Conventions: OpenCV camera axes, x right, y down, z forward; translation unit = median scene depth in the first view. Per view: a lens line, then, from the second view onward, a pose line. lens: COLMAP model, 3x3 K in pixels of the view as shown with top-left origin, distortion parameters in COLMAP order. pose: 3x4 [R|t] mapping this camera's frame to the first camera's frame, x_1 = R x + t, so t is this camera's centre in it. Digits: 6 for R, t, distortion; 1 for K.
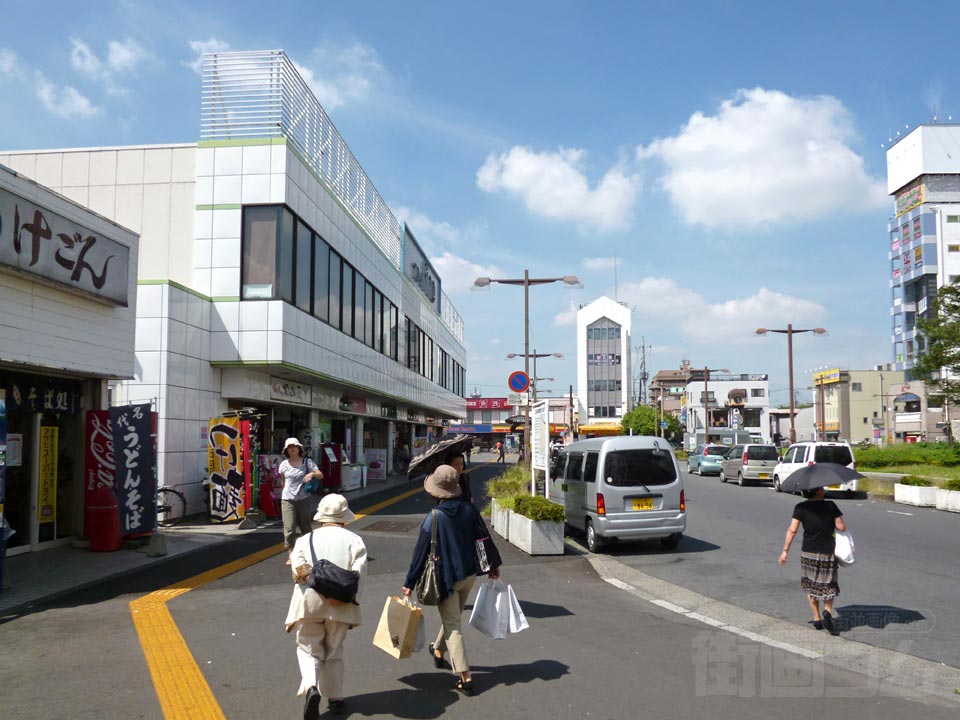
lens RADIAL K [[786.1, 0, 479.9], [0, 786.1, 392.5], [0, 0, 1]] dist [-0.064852, 0.008758]
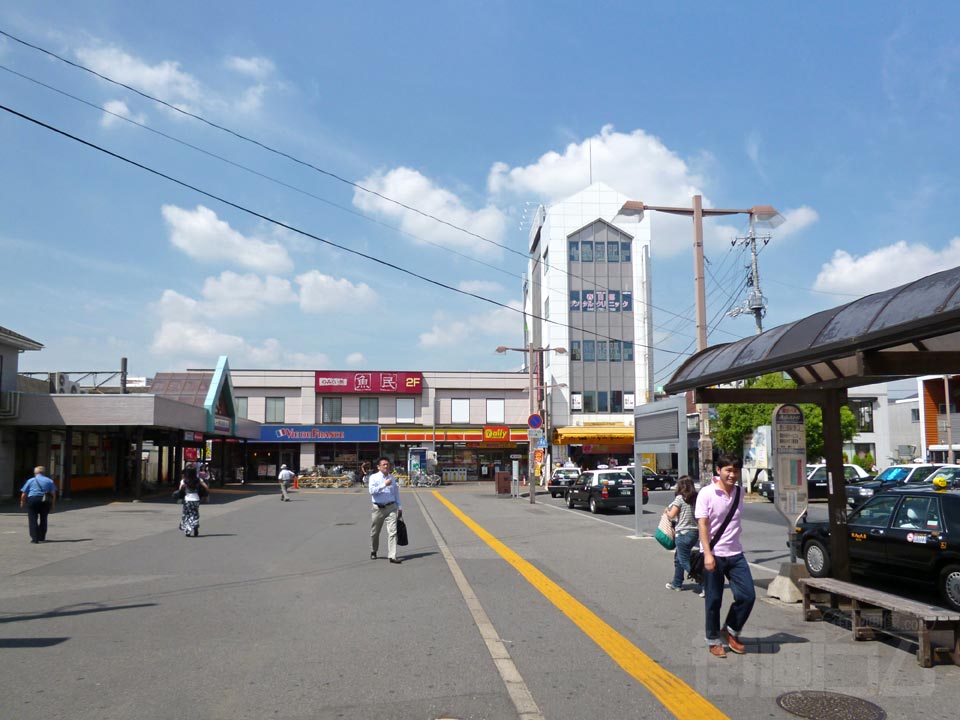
lens RADIAL K [[786.1, 0, 479.9], [0, 786.1, 392.5], [0, 0, 1]] dist [-0.064852, 0.008758]
pose [[0.987090, 0.014461, 0.159515, -0.001435], [-0.009977, 0.999533, -0.028875, 0.033804], [-0.159858, 0.026911, 0.986773, 0.506275]]
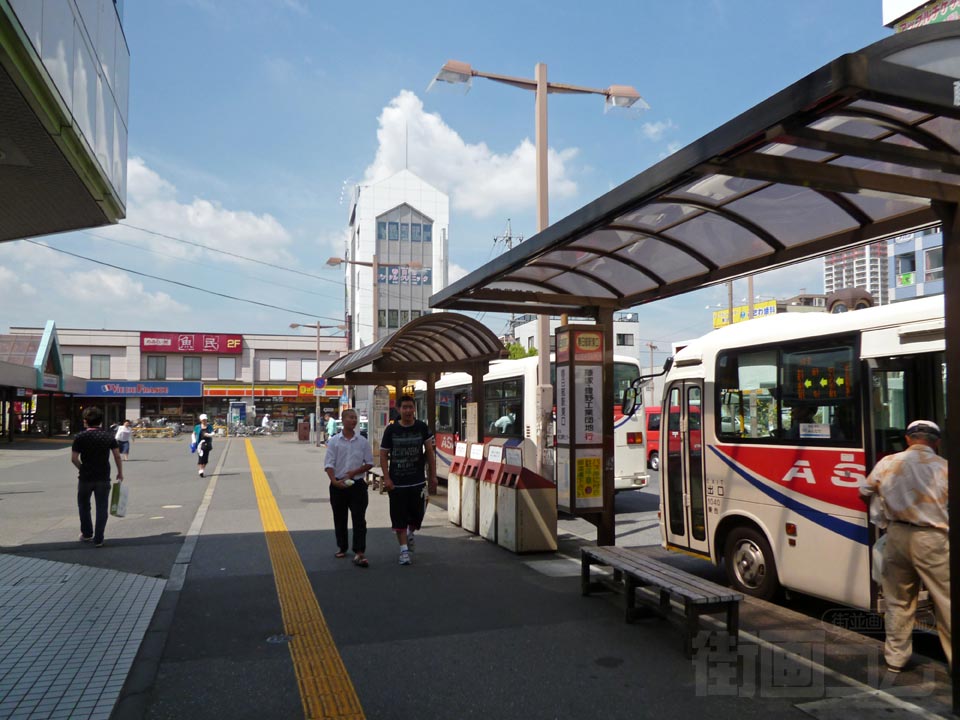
lens RADIAL K [[766.1, 0, 479.6], [0, 766.1, 385.8], [0, 0, 1]] dist [-0.015827, -0.002154]
pose [[0.932919, 0.013938, 0.359816, 0.003973], [-0.021901, 0.999597, 0.018064, 0.029816], [-0.359420, -0.024733, 0.932848, 0.436992]]
